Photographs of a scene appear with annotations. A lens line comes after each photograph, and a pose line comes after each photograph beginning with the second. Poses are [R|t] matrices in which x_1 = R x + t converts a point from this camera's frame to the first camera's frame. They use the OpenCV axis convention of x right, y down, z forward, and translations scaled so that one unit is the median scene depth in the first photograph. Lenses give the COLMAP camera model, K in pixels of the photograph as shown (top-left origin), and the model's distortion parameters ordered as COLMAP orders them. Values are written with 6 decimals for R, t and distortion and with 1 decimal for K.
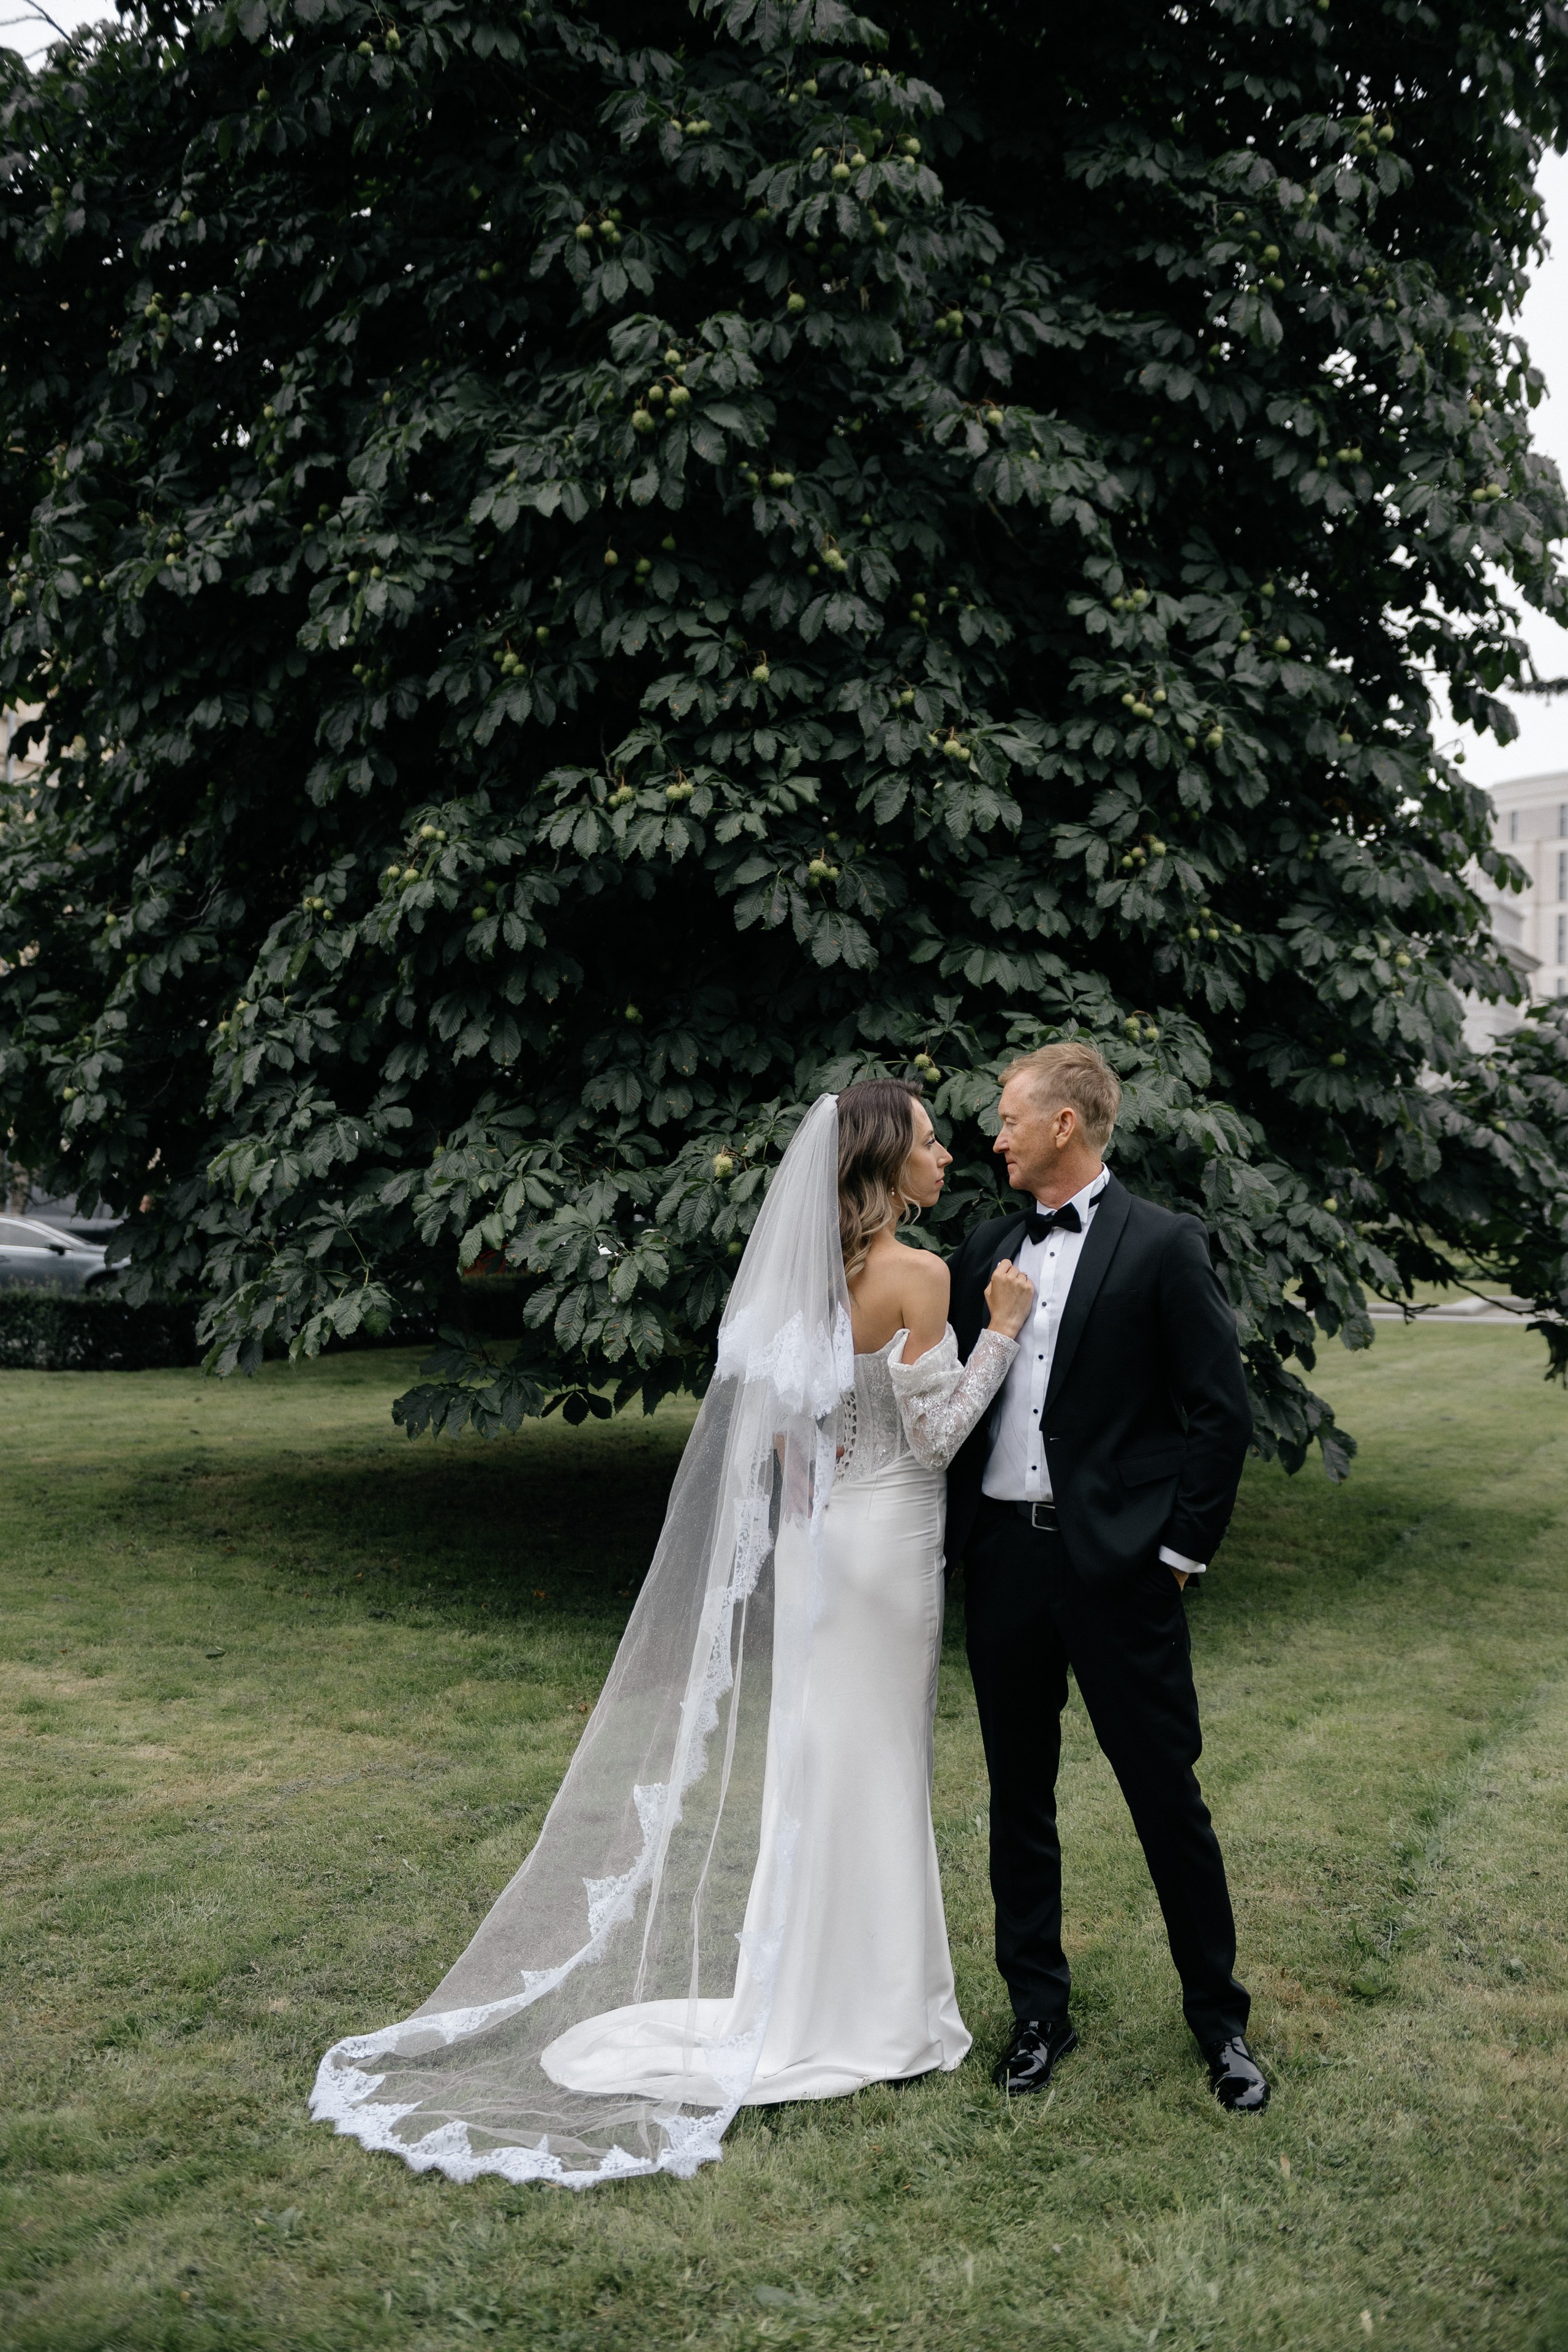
lens RADIAL K [[2119.6, 0, 767.3], [0, 2119.6, 1184.9], [0, 0, 1]] dist [-0.021445, 0.005742]
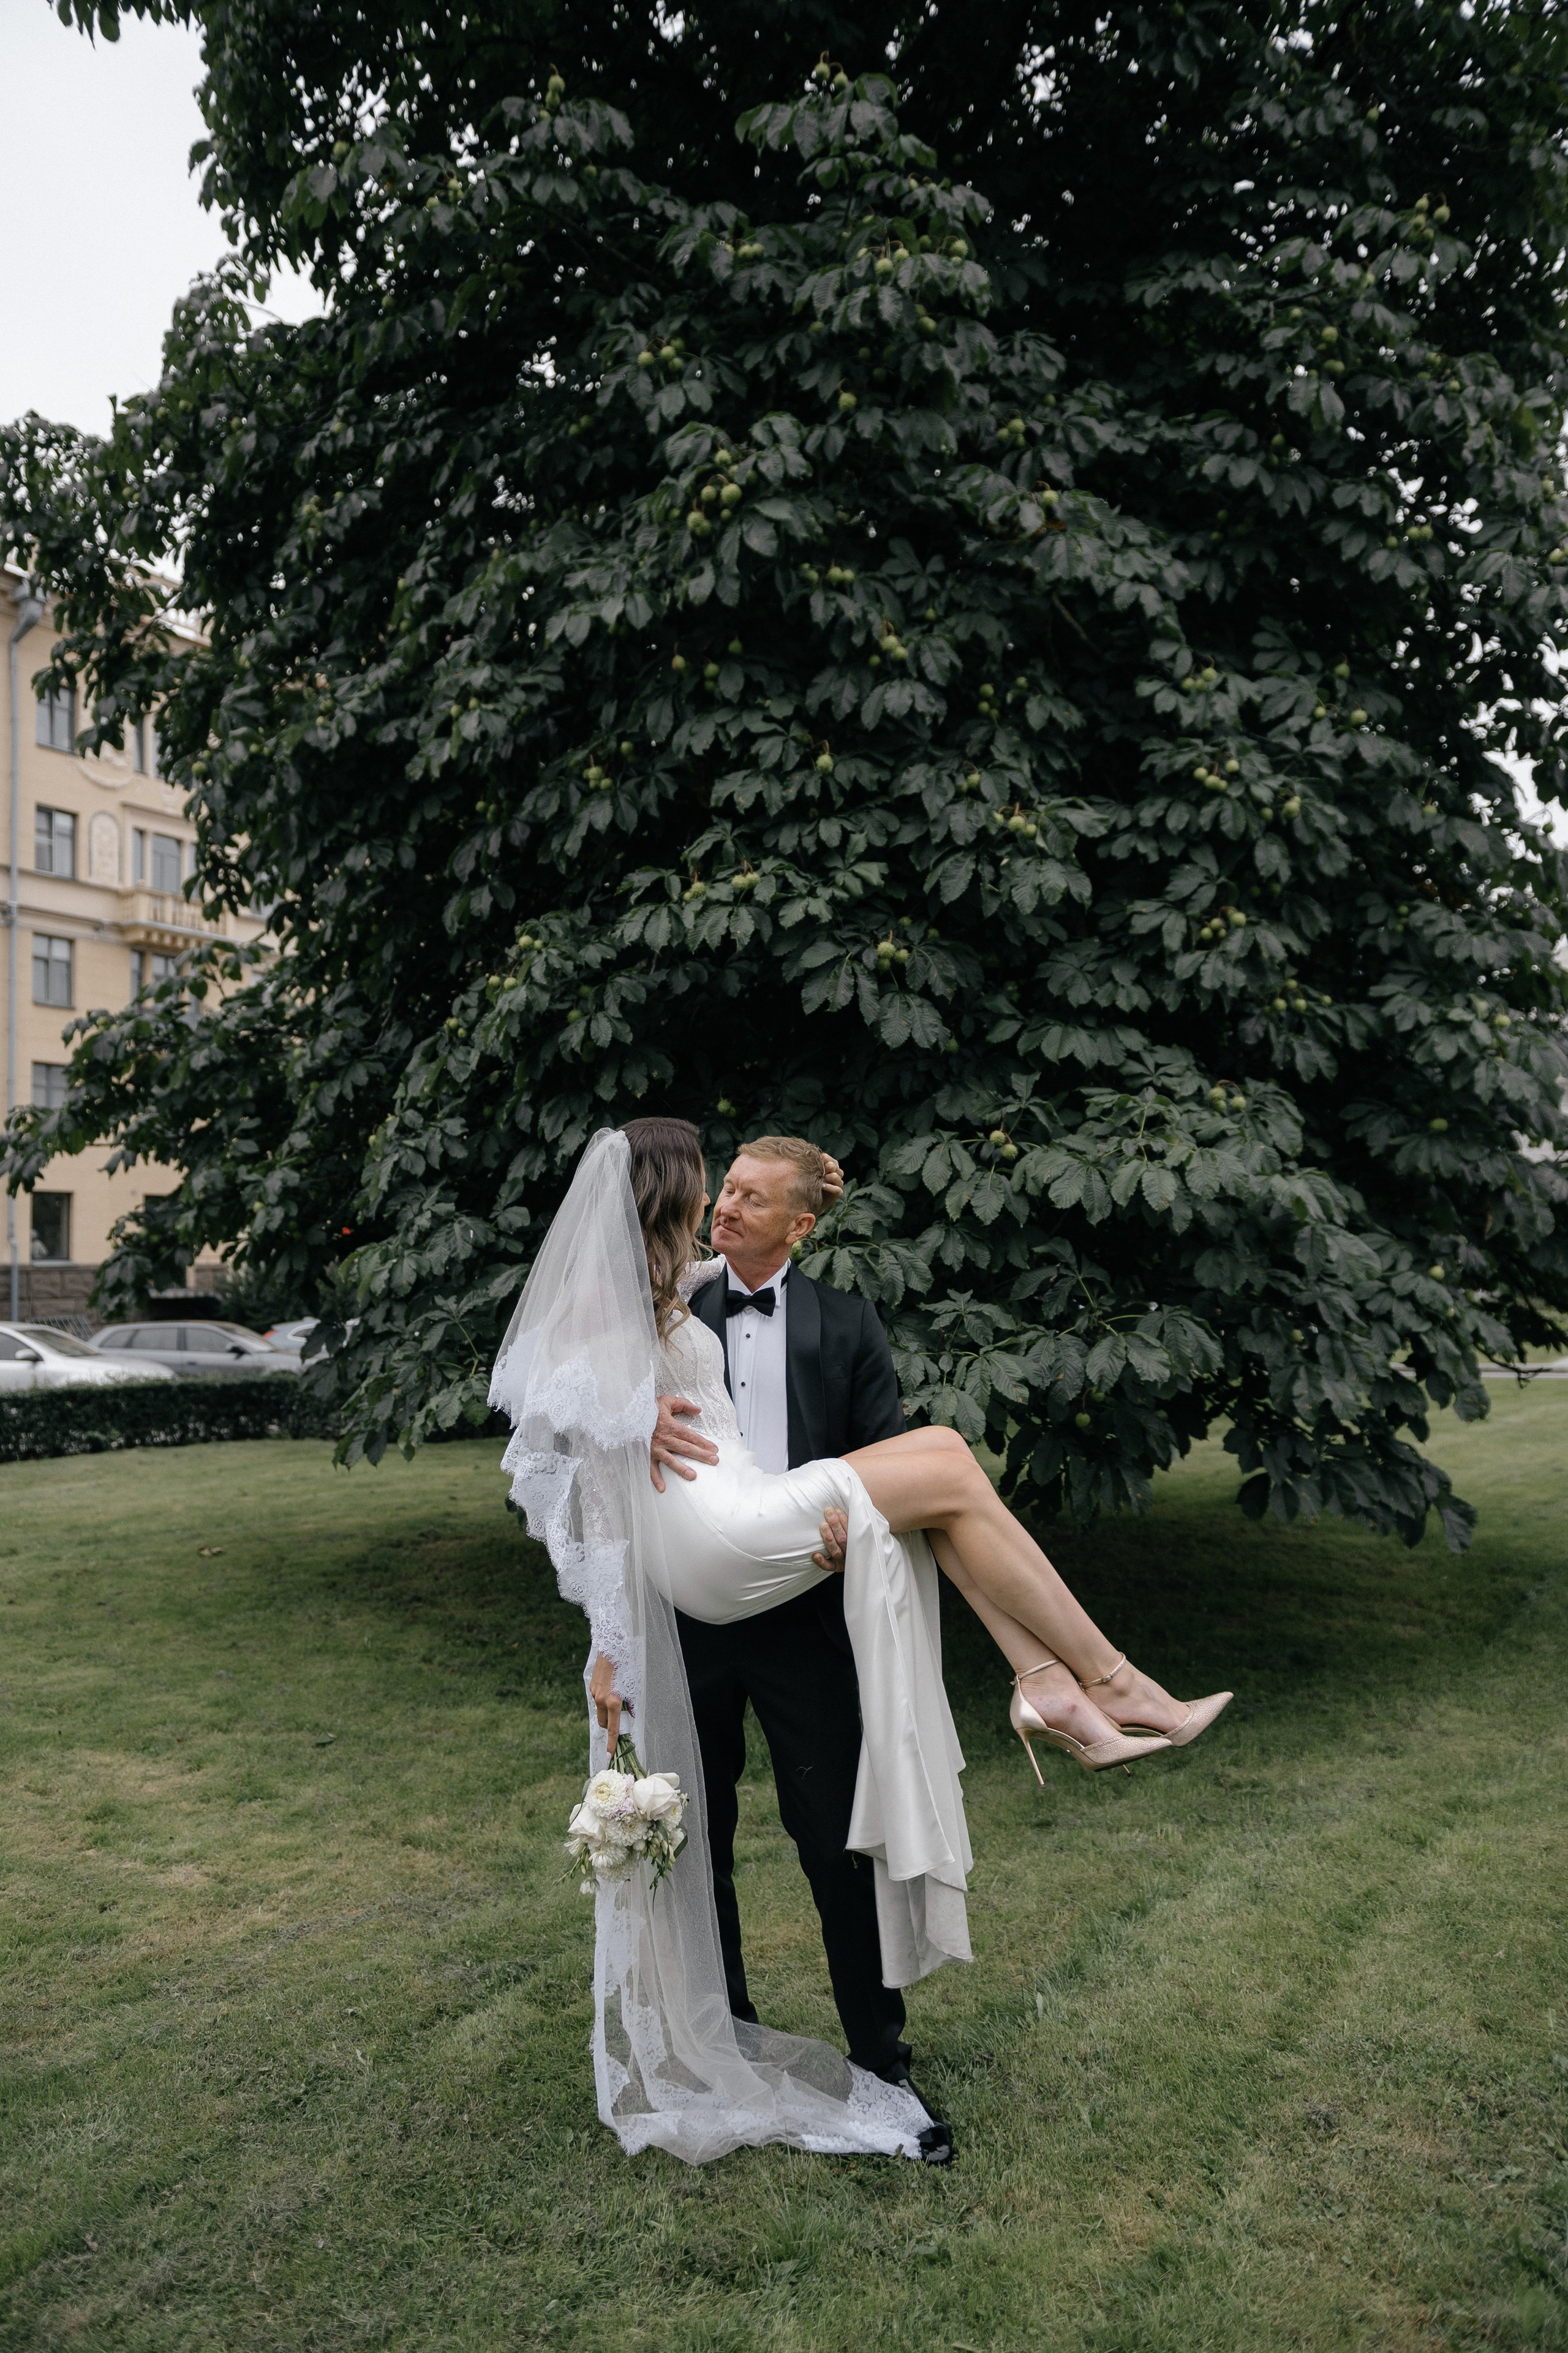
lens RADIAL K [[1542.4, 0, 813.9], [0, 1542.4, 1201.8], [0, 0, 1]] dist [0.001510, -0.002852]
pose [[0.991621, -0.035911, -0.124089, 0.072221], [0.029124, 0.998001, -0.056080, 0.009138], [0.125855, 0.051996, 0.990685, 0.262372]]
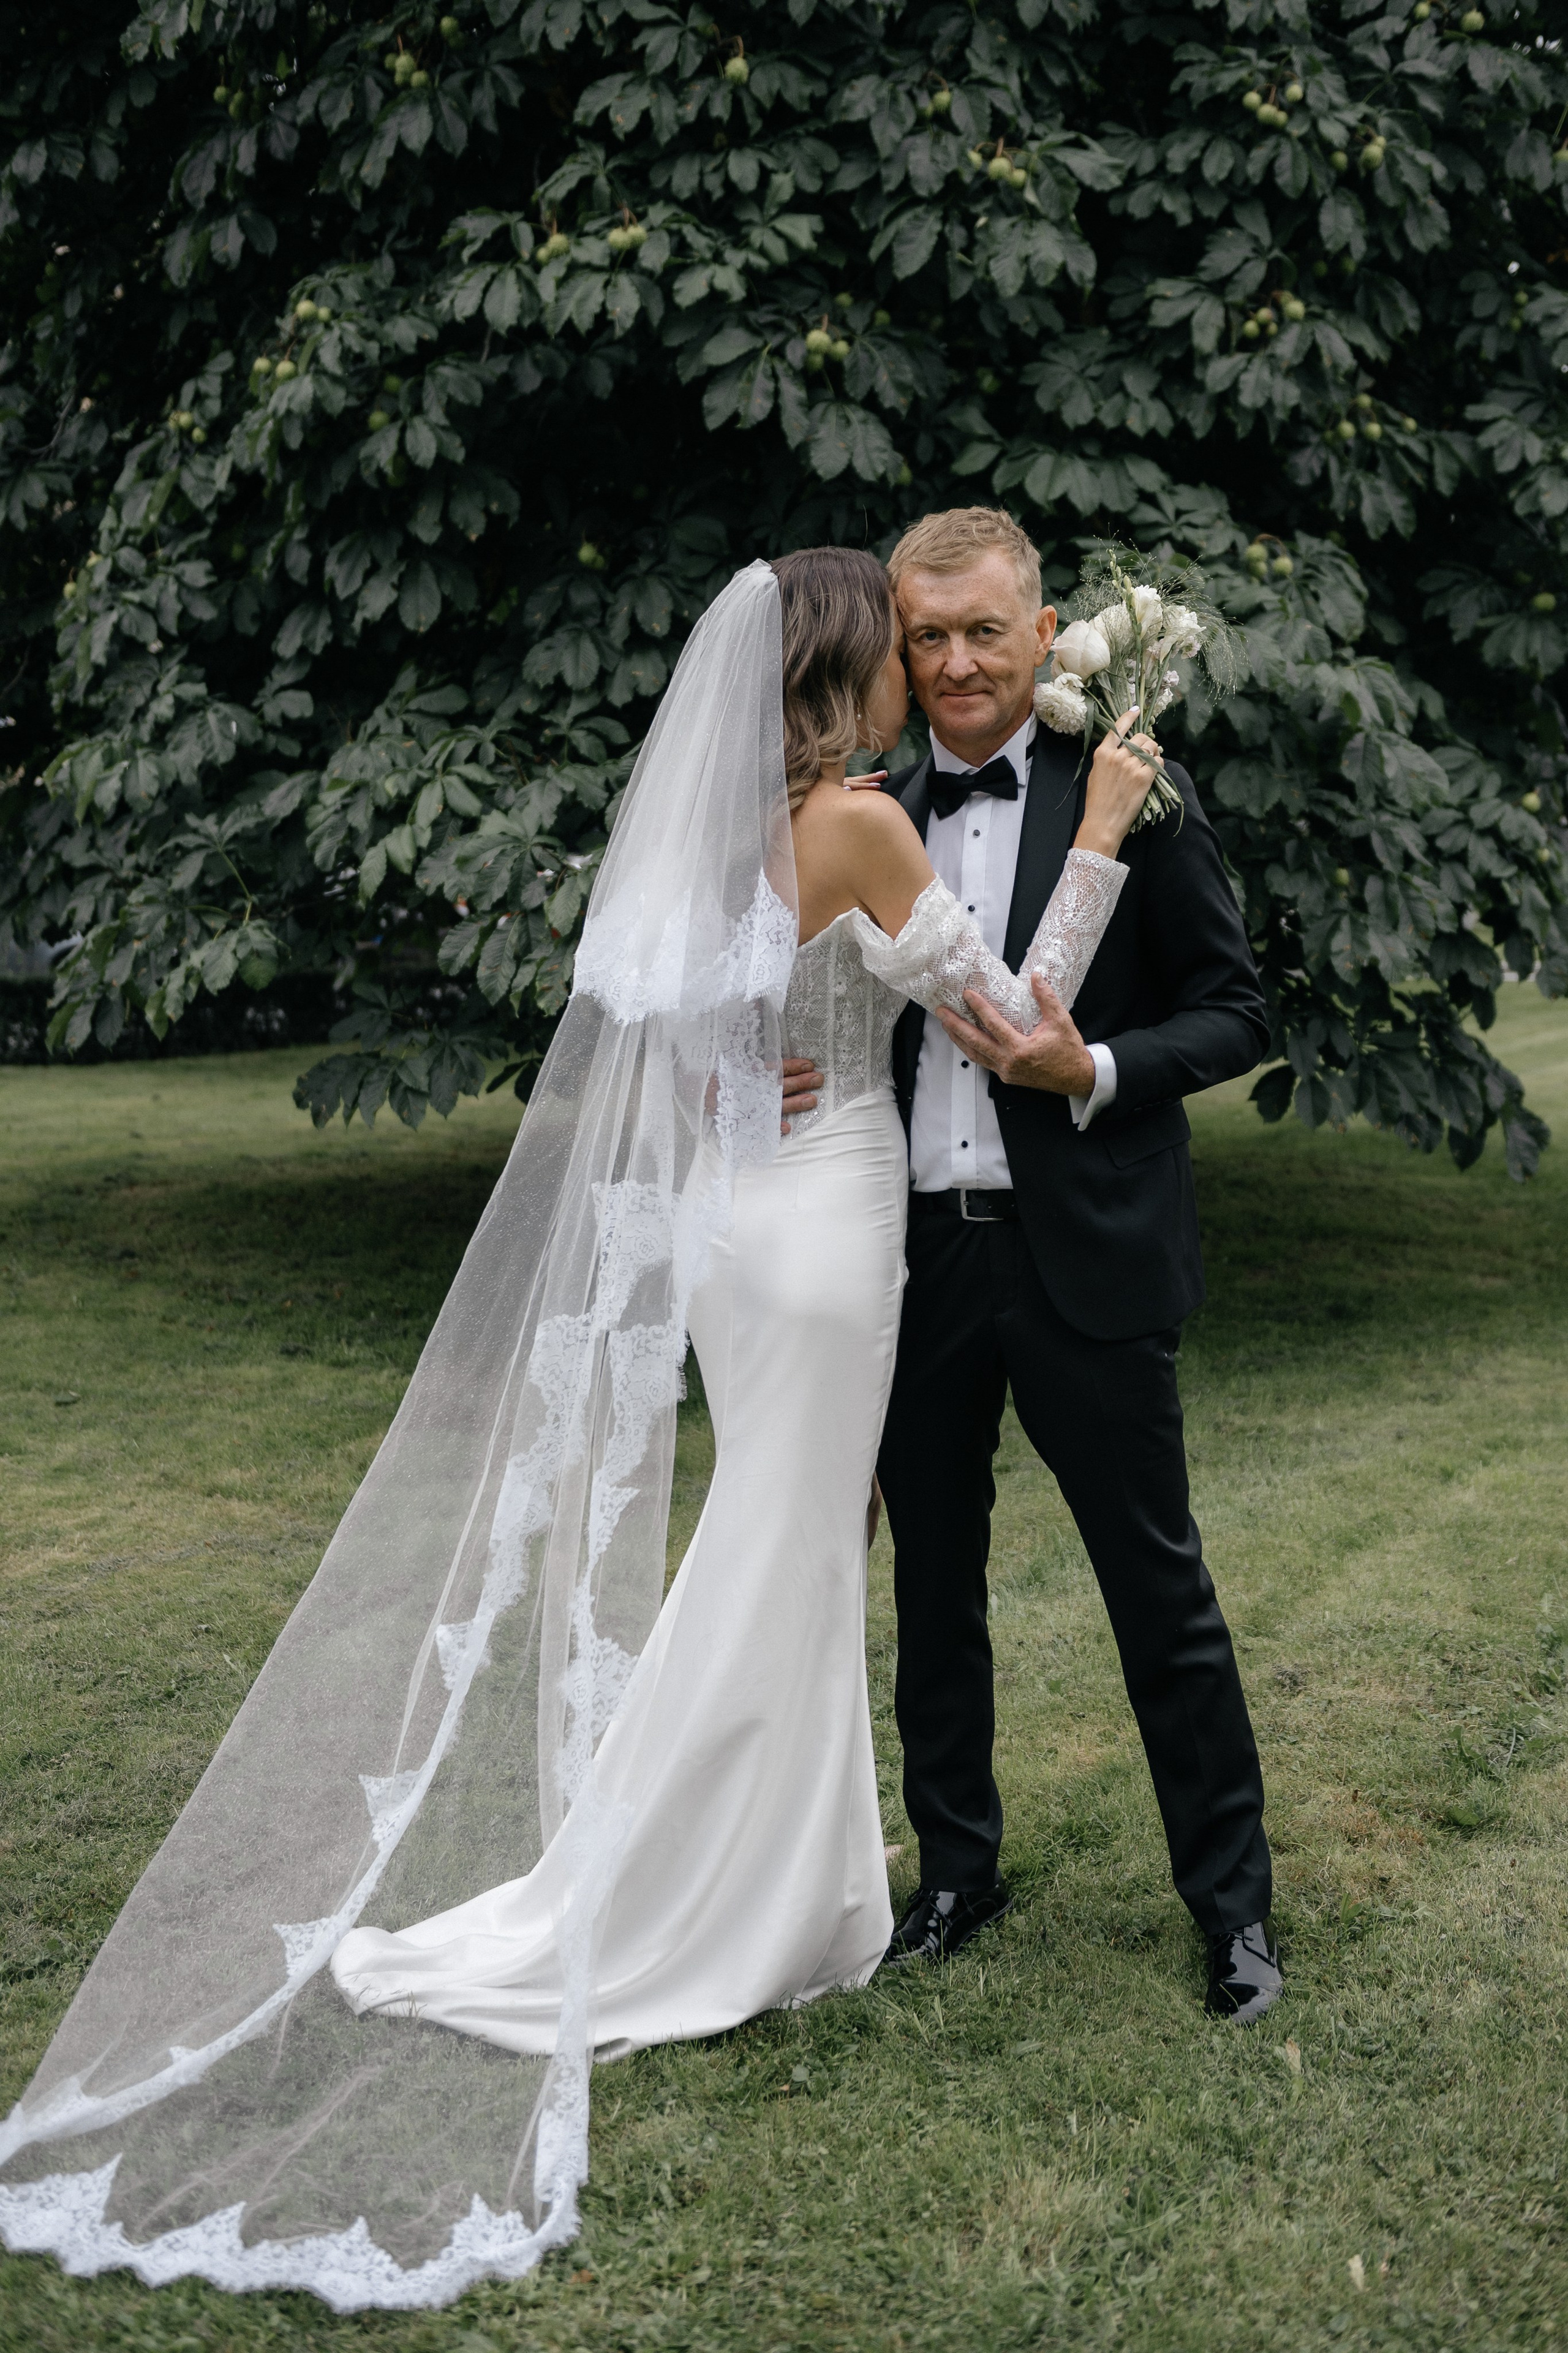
lens RADIAL K [[2600.2, 0, 872.8], [0, 2600.2, 1151.5], [0, 0, 1]] dist [-0.023764, 0.016798]
pose [[0.999245, -0.013492, -0.036423, 0.067938], [0.017668, 0.992986, 0.116907, 0.023100], [0.034590, -0.117462, 0.992475, 0.069413]]
